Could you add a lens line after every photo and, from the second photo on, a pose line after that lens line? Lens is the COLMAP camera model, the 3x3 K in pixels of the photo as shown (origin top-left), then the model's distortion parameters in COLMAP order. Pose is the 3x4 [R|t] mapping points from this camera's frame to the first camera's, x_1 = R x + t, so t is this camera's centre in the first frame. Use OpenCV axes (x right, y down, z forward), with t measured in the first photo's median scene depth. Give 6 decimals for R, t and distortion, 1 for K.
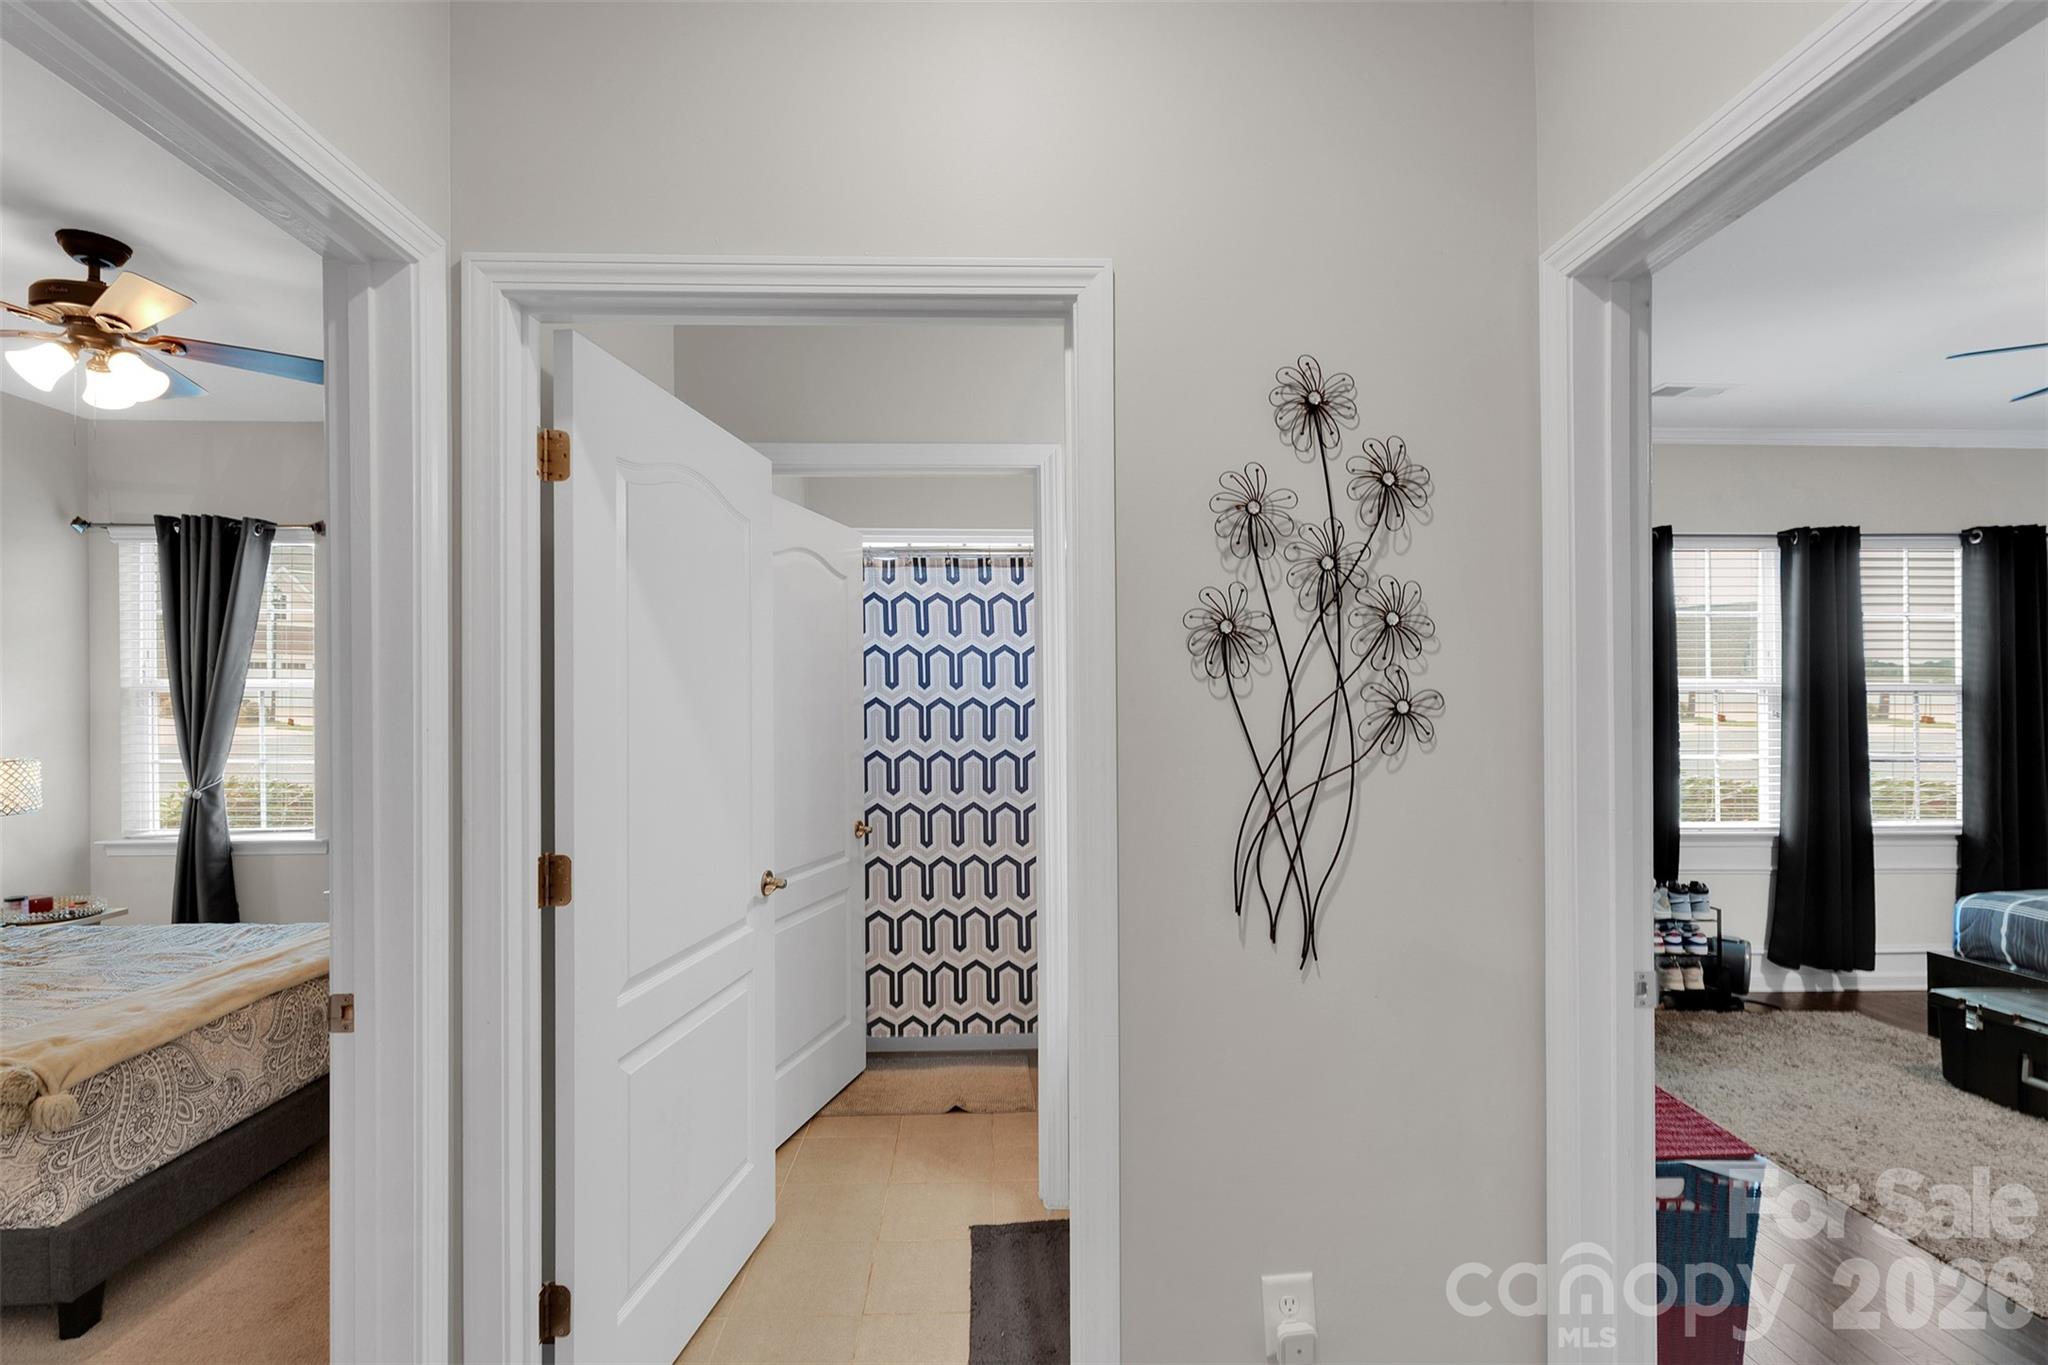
lens RADIAL K [[951.1, 0, 1008.1], [0, 951.1, 694.3], [0, 0, 1]] dist [0.001743, 0.001151]
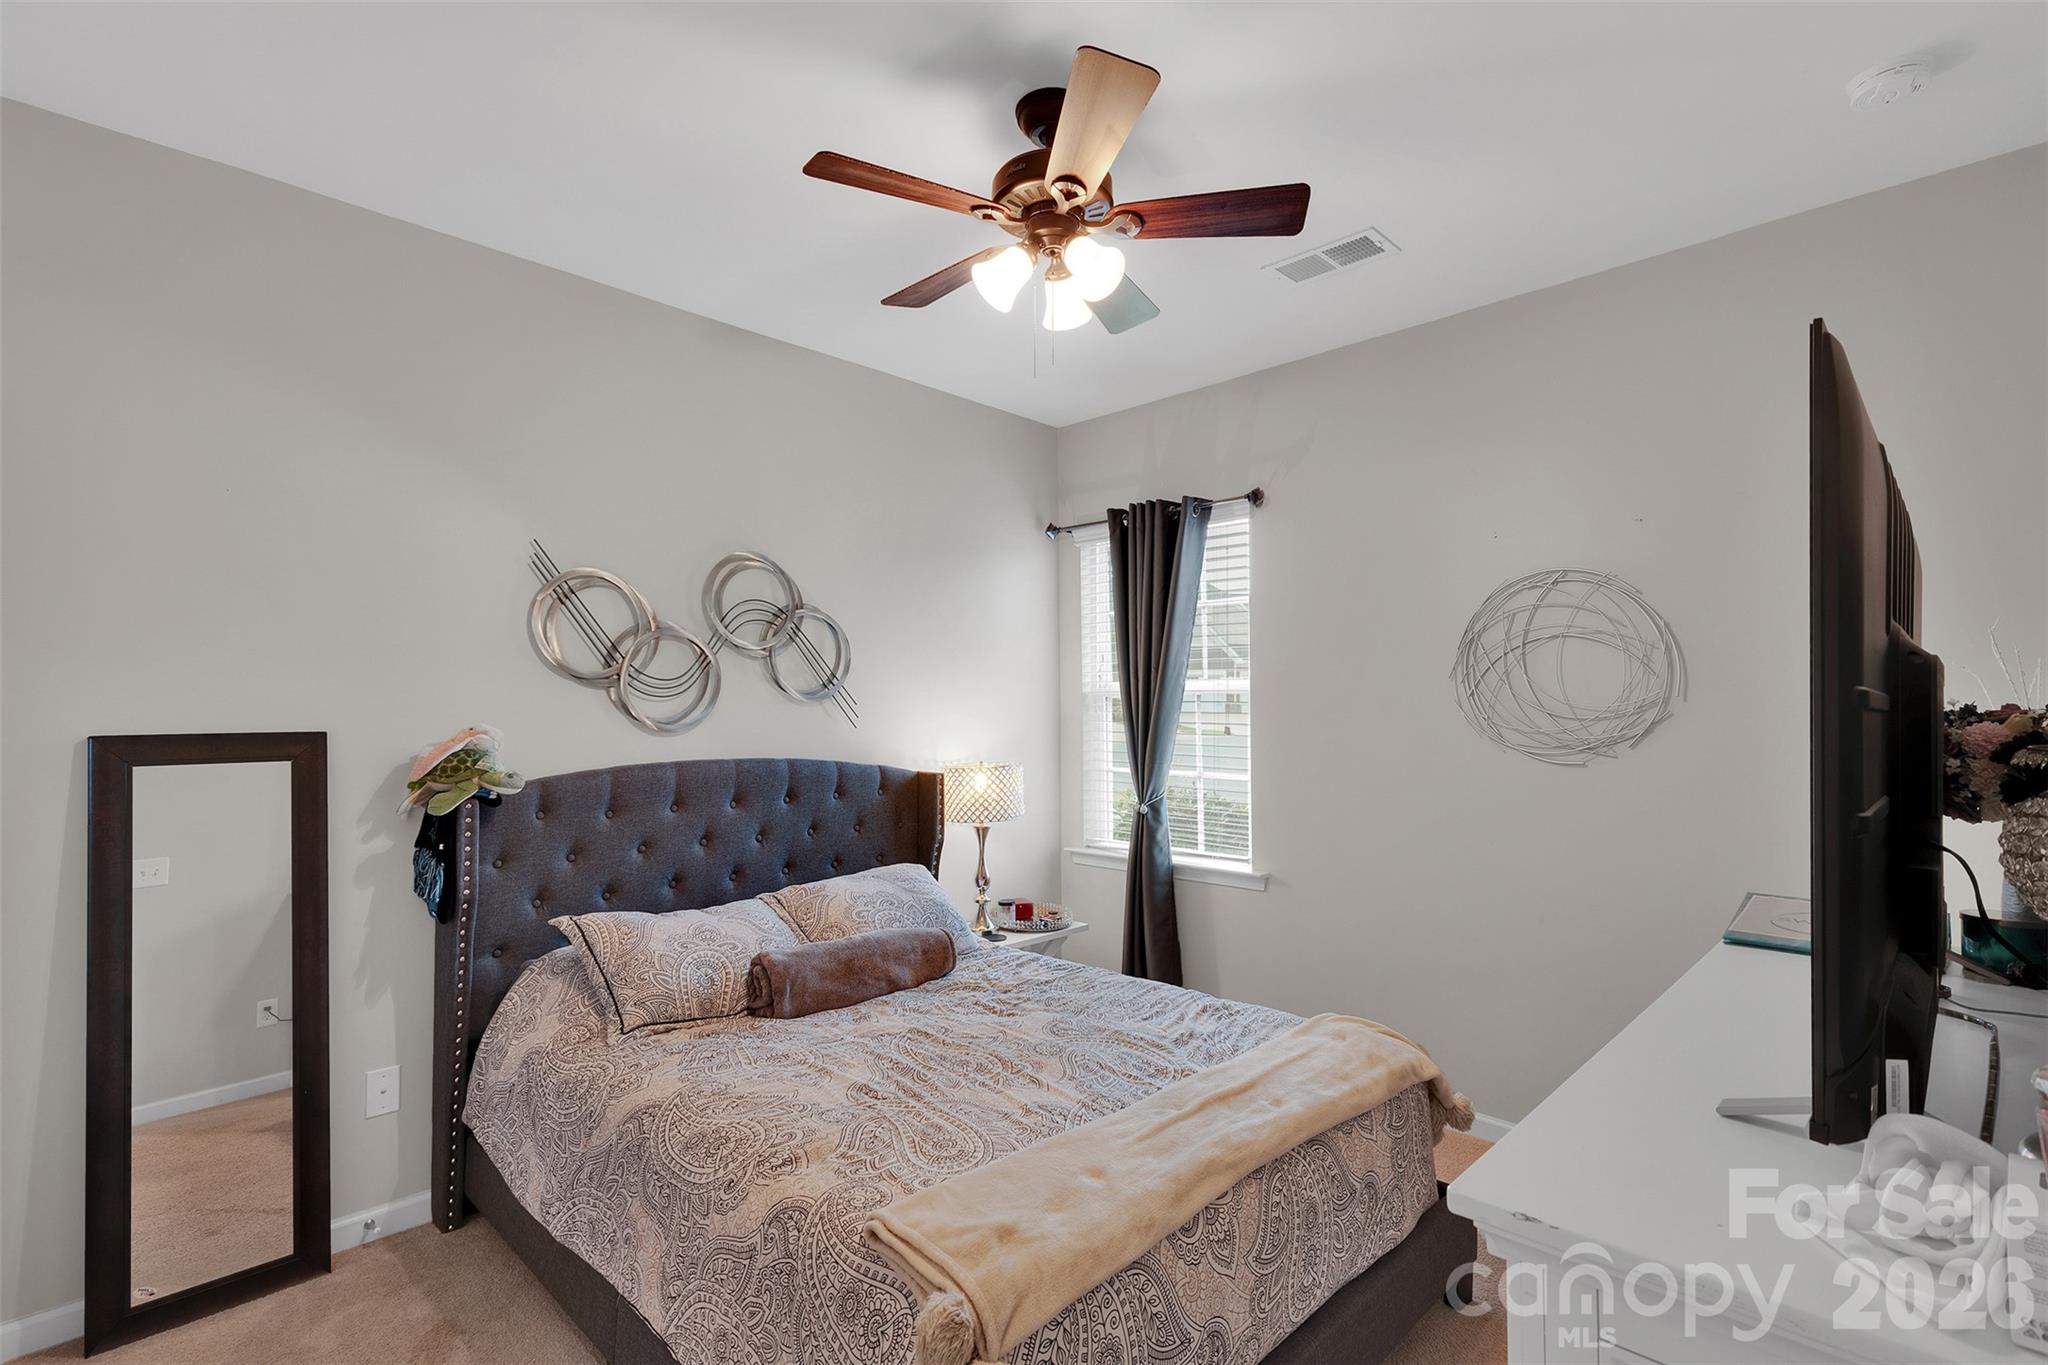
lens RADIAL K [[951.1, 0, 1029.2], [0, 951.1, 692.6], [0, 0, 1]] dist [0.001743, 0.001151]
pose [[0.689648, -0.011125, -0.724059, -0.266769], [0.002874, 0.999916, -0.012626, 0.005437], [0.724139, 0.006627, 0.689622, 0.292804]]
